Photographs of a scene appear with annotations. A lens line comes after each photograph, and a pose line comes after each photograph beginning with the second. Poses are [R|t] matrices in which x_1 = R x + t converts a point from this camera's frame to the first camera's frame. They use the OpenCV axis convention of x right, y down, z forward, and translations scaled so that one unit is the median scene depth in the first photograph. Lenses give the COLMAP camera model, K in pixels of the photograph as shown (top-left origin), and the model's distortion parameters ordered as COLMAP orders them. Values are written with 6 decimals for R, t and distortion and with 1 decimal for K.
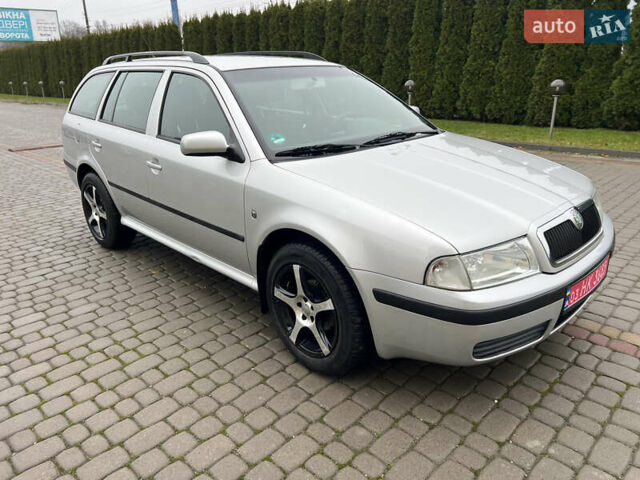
lens RADIAL K [[477.0, 0, 320.0], [0, 477.0, 240.0], [0, 0, 1]] dist [0.047504, -0.052289]
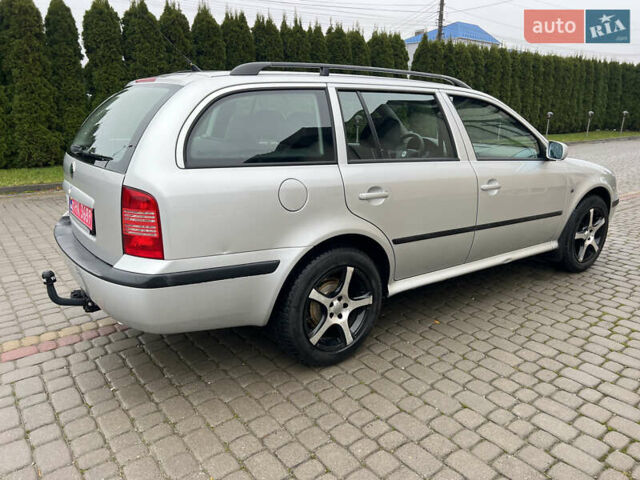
lens RADIAL K [[477.0, 0, 320.0], [0, 477.0, 240.0], [0, 0, 1]] dist [0.047504, -0.052289]
pose [[0.135985, -0.229273, 0.963816, -1.698595], [0.312679, 0.933062, 0.177841, -0.418057], [-0.940074, 0.277181, 0.198571, 1.428149]]
